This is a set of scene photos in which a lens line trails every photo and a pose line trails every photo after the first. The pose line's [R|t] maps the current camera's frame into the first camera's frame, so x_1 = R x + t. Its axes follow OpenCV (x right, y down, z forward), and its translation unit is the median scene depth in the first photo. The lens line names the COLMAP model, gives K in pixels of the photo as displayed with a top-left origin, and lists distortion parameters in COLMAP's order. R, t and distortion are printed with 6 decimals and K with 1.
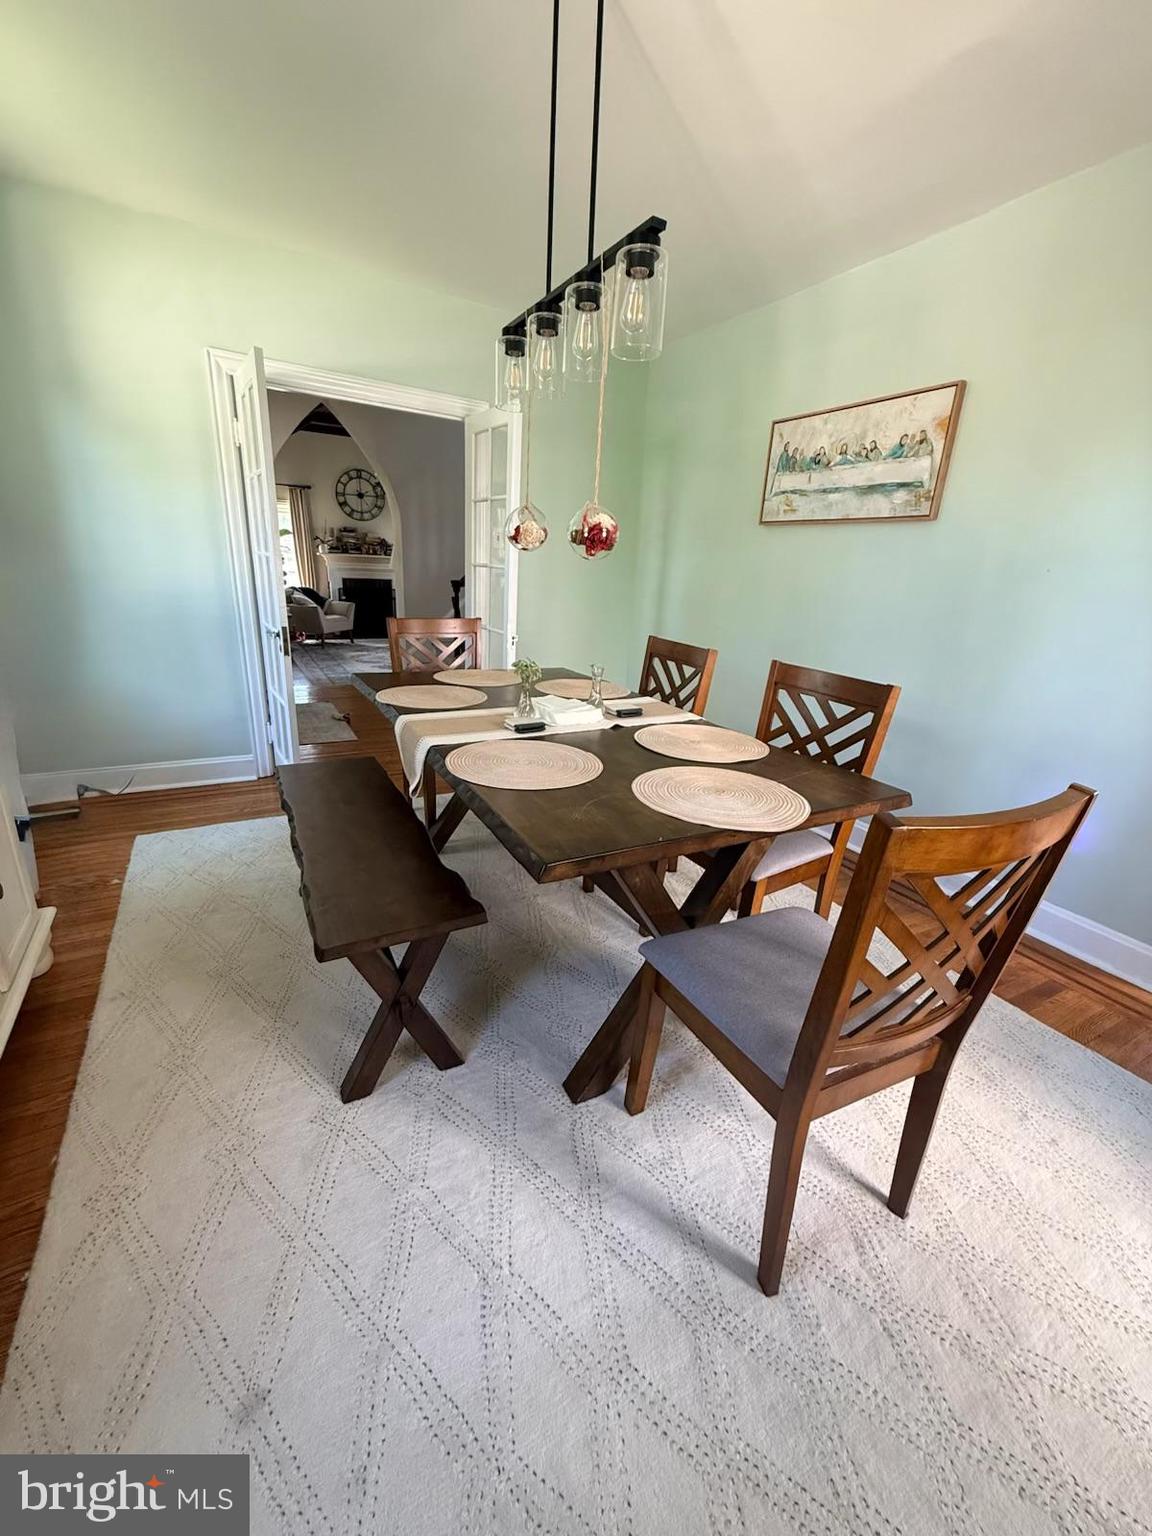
lens RADIAL K [[614.4, 0, 576.0], [0, 614.4, 768.0], [0, 0, 1]] dist [0.001006, -0.000075]
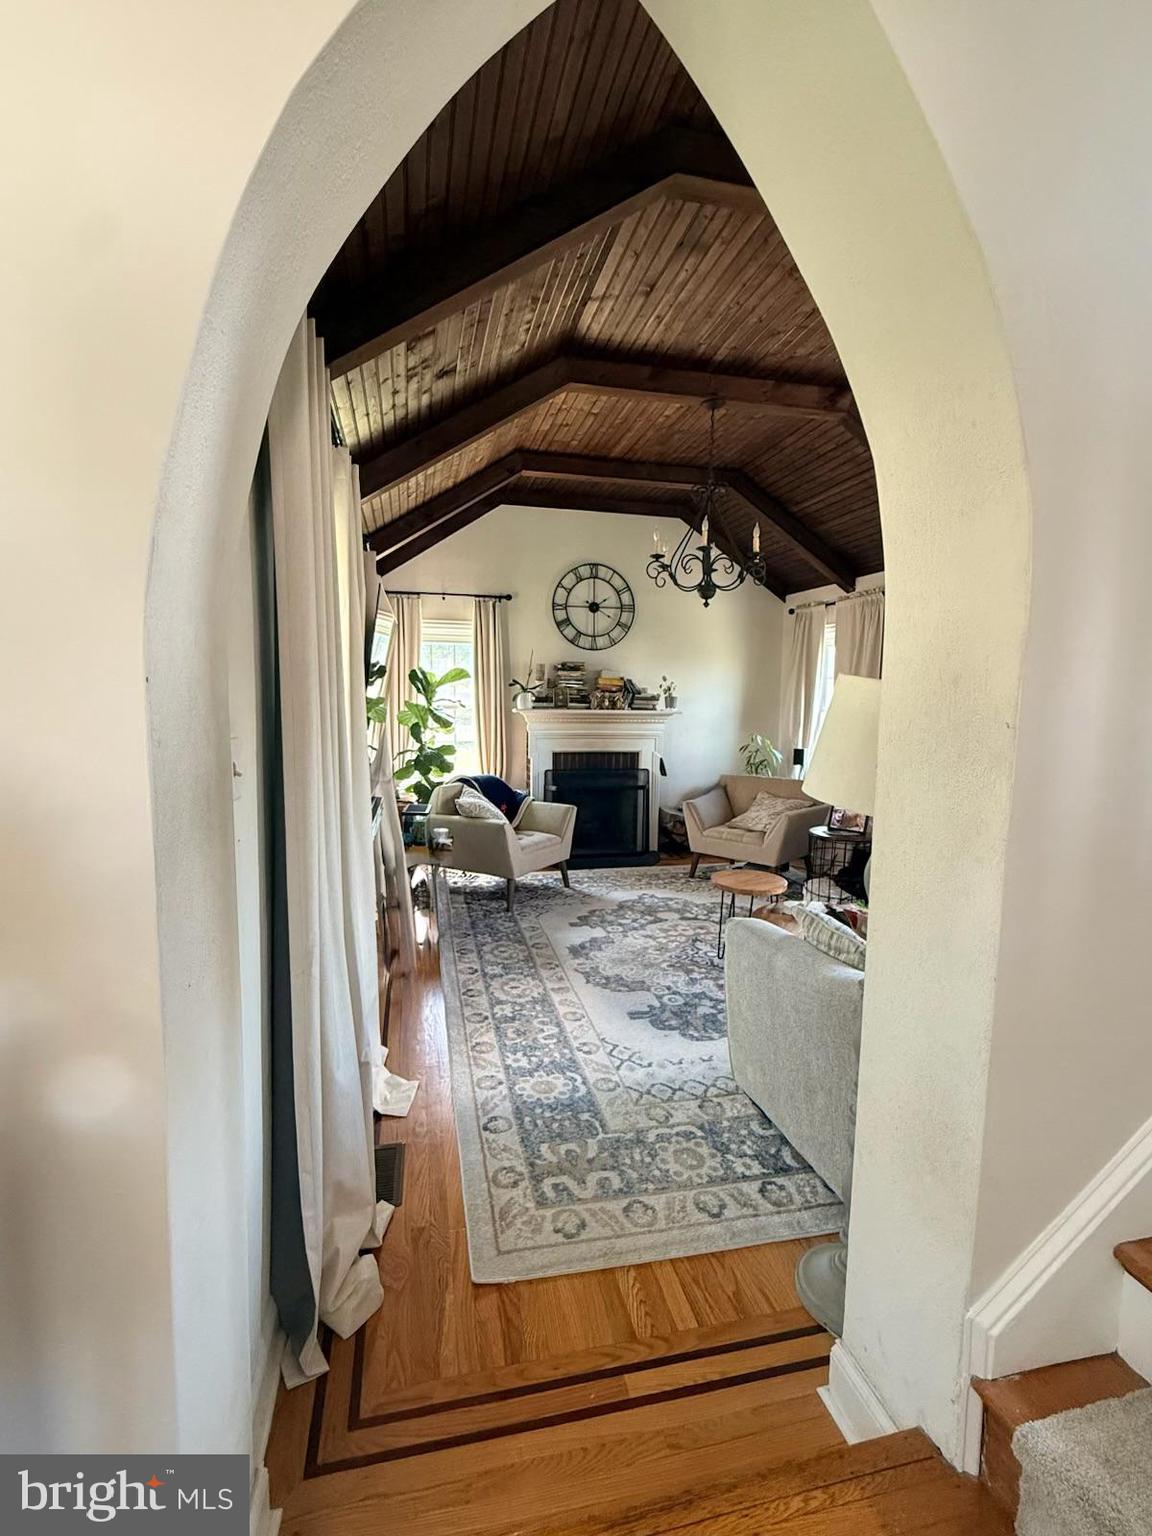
lens RADIAL K [[695.9, 0, 574.7], [0, 695.9, 770.4], [0, 0, 1]] dist [-0.000884, 0.000499]
pose [[0.959990, -0.004876, -0.279992, -1.063376], [-0.057981, 0.974721, -0.215771, -0.906624], [0.273966, 0.223372, 0.935440, 2.441137]]
